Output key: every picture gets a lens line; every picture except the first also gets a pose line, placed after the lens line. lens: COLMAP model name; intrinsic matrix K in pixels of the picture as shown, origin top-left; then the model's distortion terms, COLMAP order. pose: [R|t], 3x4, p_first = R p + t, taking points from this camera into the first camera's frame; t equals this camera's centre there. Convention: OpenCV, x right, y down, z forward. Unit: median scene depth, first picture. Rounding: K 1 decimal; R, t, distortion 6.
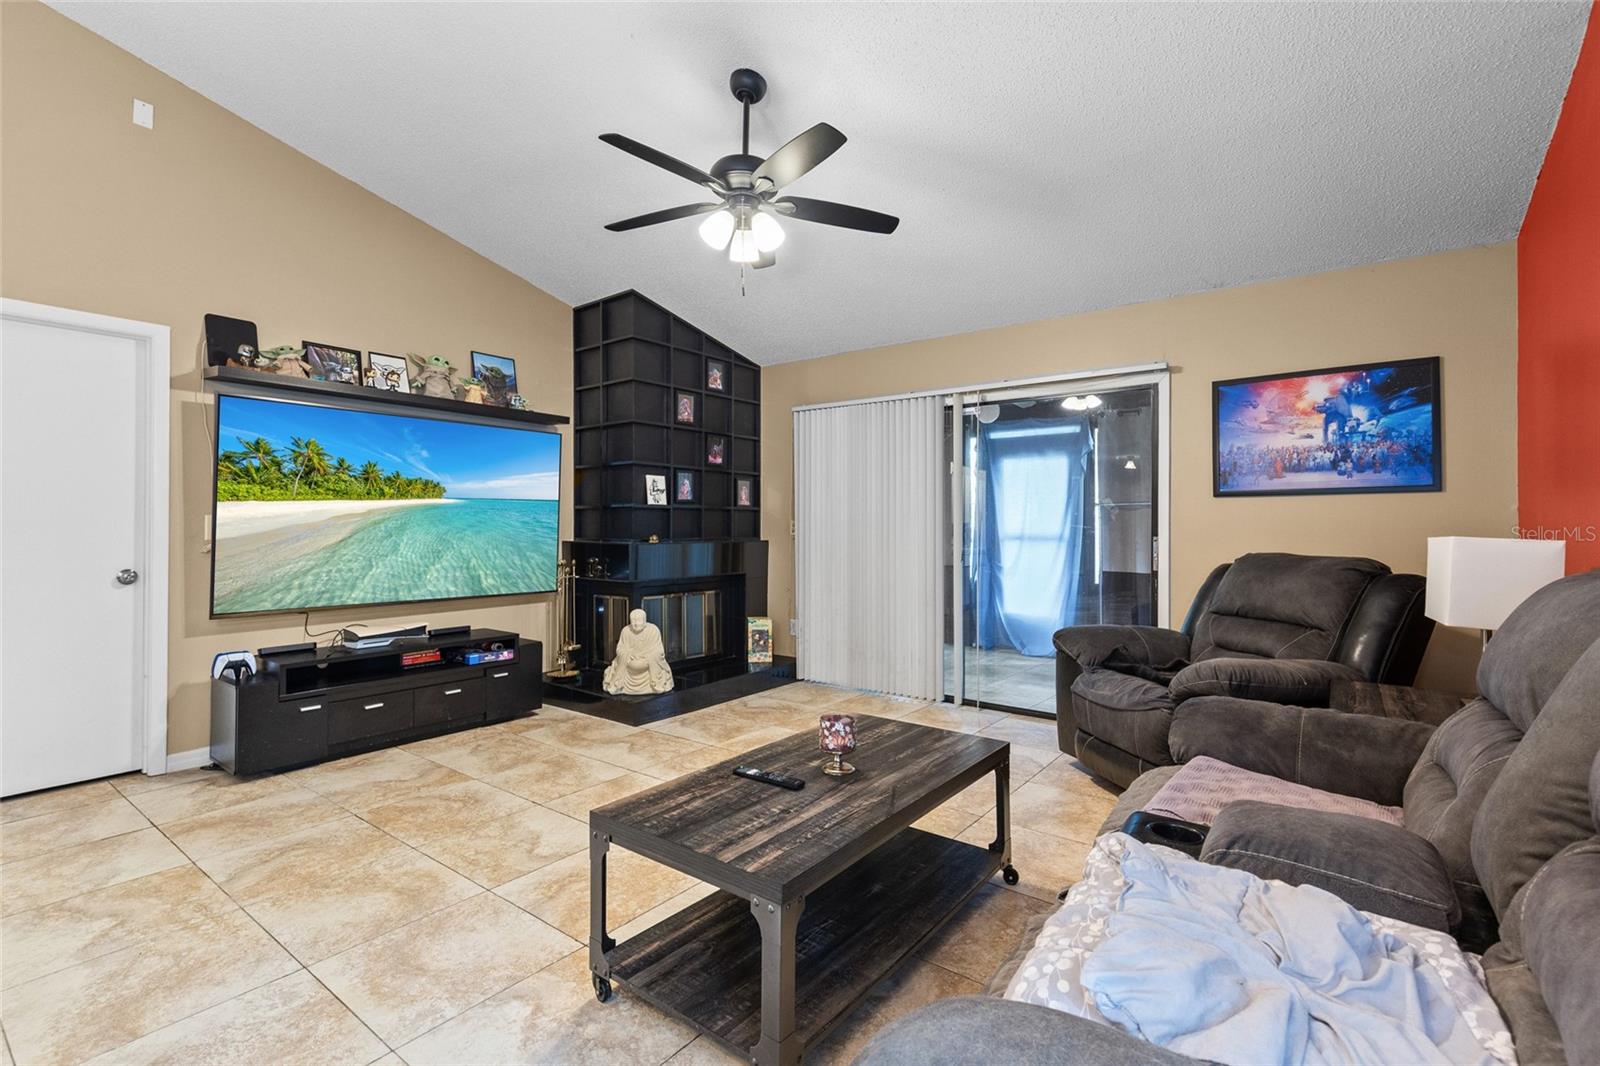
lens RADIAL K [[725.5, 0, 806.0], [0, 725.5, 512.1], [0, 0, 1]] dist [0.008420, -0.000934]
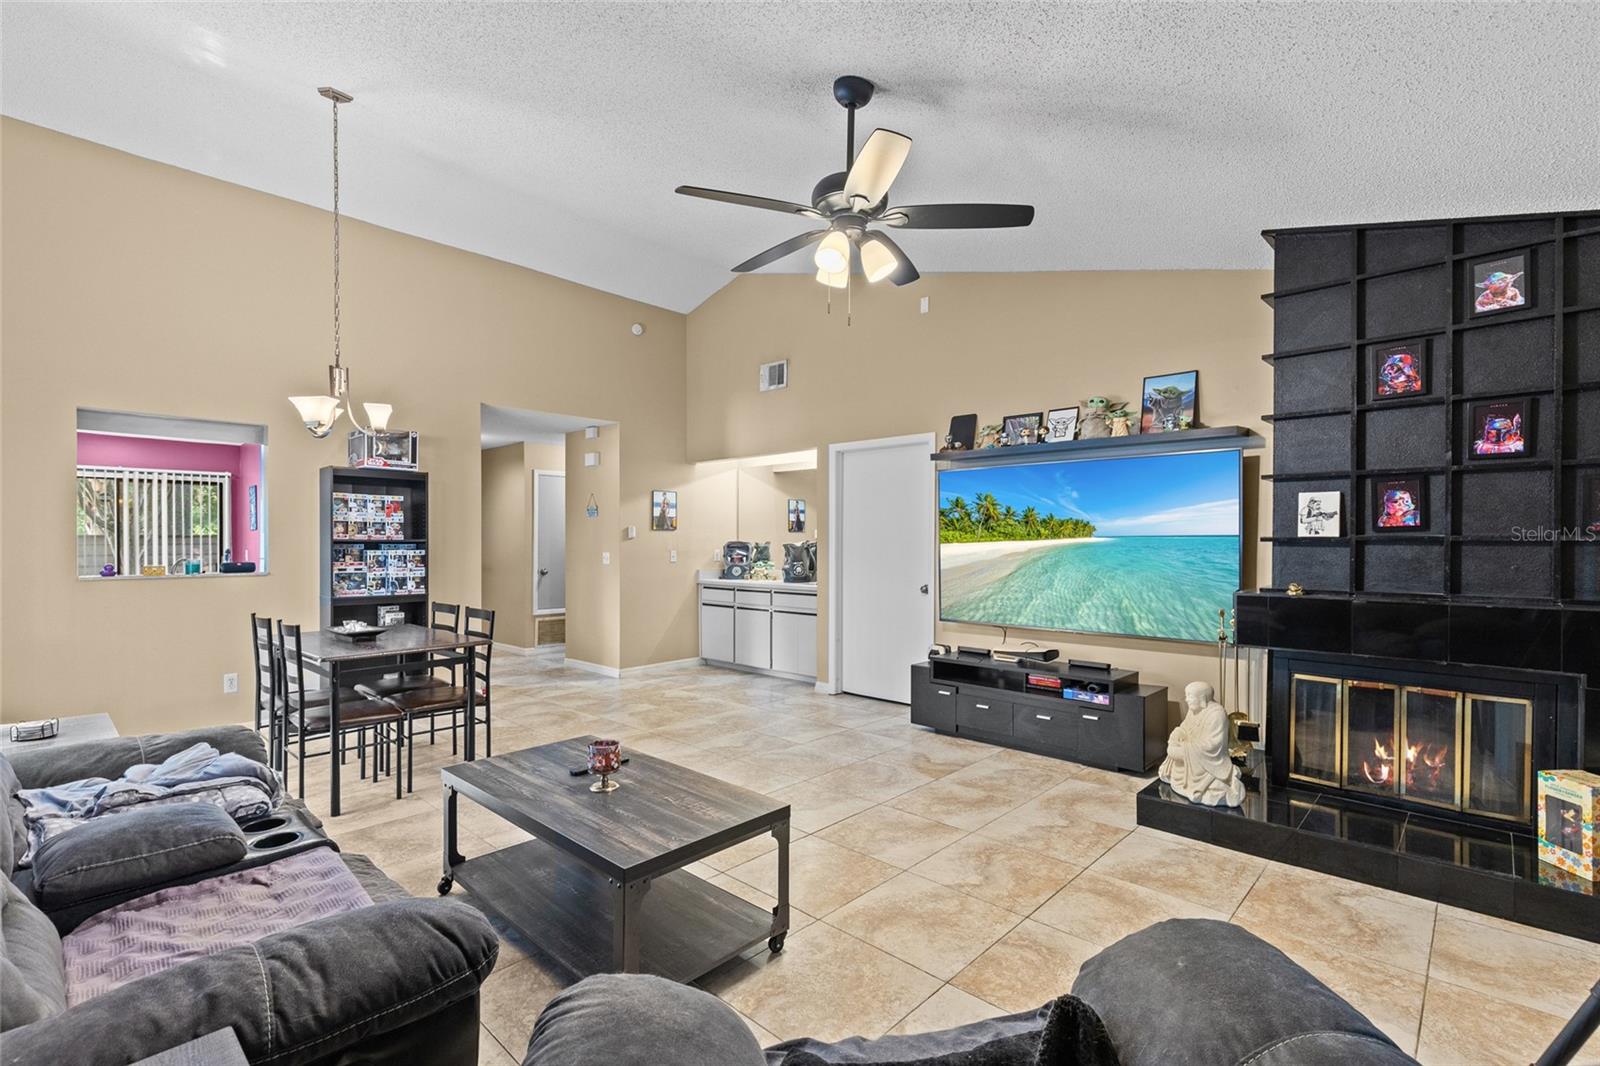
lens RADIAL K [[725.5, 0, 798.6], [0, 725.5, 558.1], [0, 0, 1]] dist [0.008420, -0.000934]
pose [[-0.107041, 0.024750, -0.993946, 0.693438], [0.017742, 0.999578, 0.022979, -0.023396], [0.994096, -0.015175, -0.107435, 0.853624]]
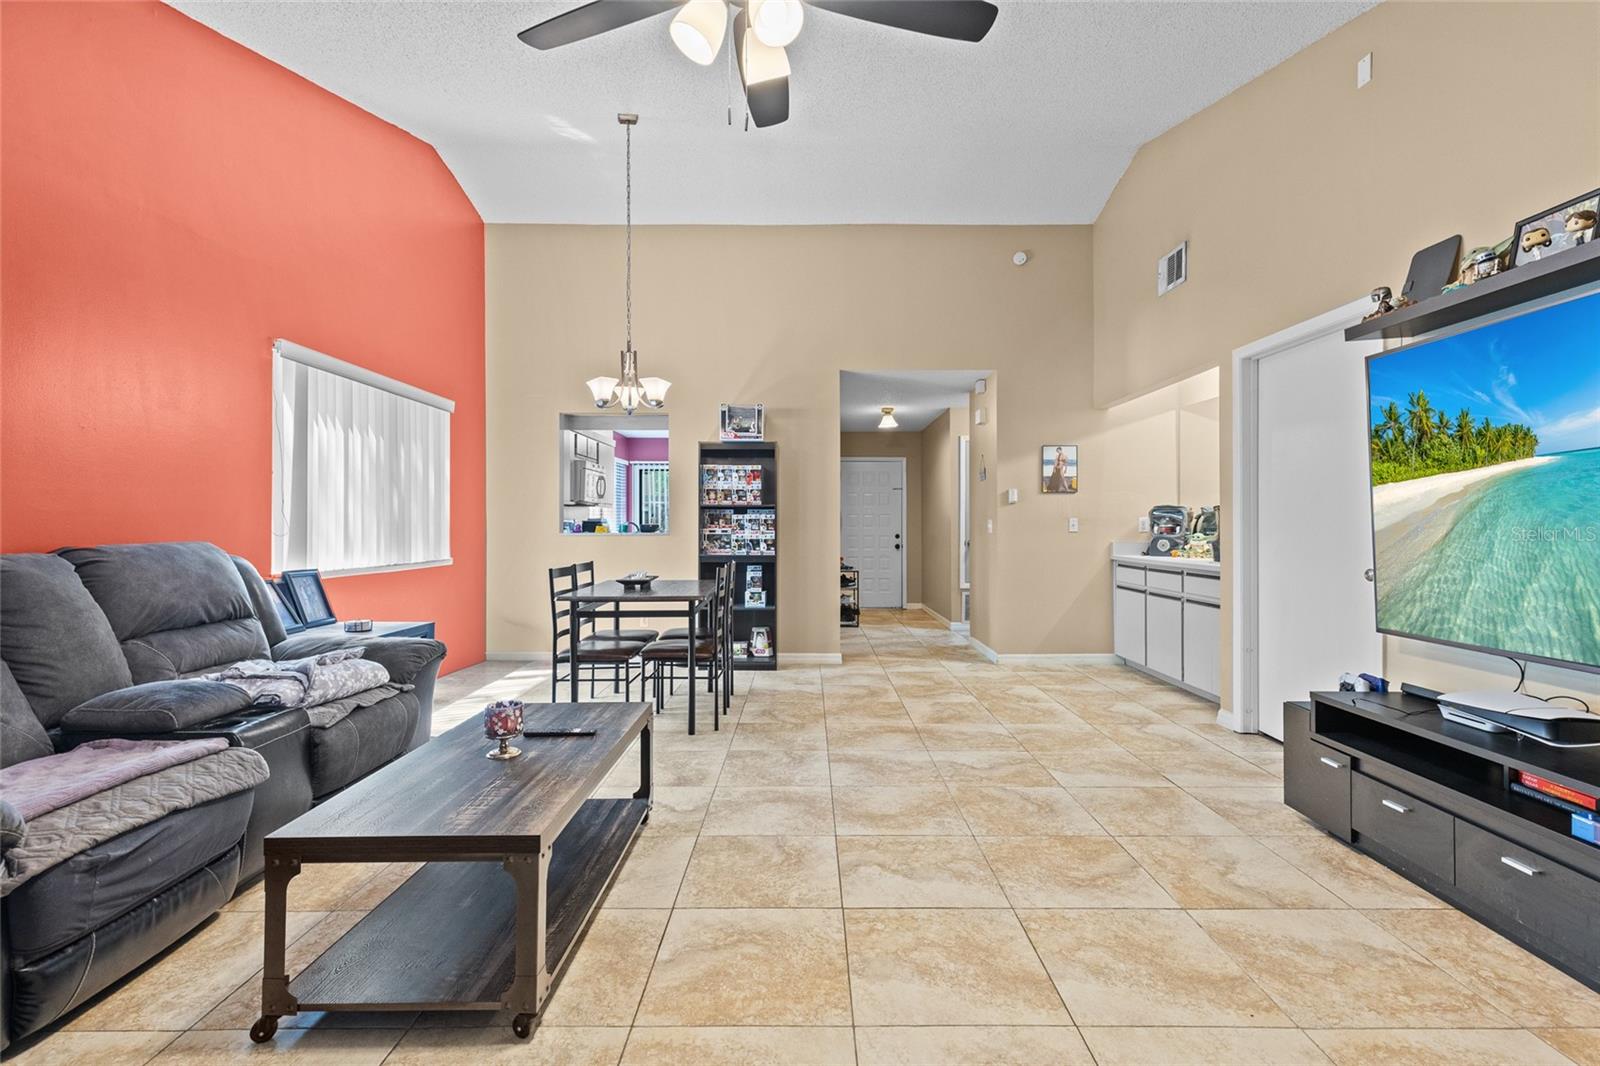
lens RADIAL K [[725.5, 0, 805.2], [0, 725.5, 526.6], [0, 0, 1]] dist [0.008420, -0.000934]
pose [[-0.797792, 0.004404, -0.602917, 0.193423], [0.014335, 0.999829, -0.011665, 0.027039], [0.602762, -0.017949, -0.797719, 1.241175]]
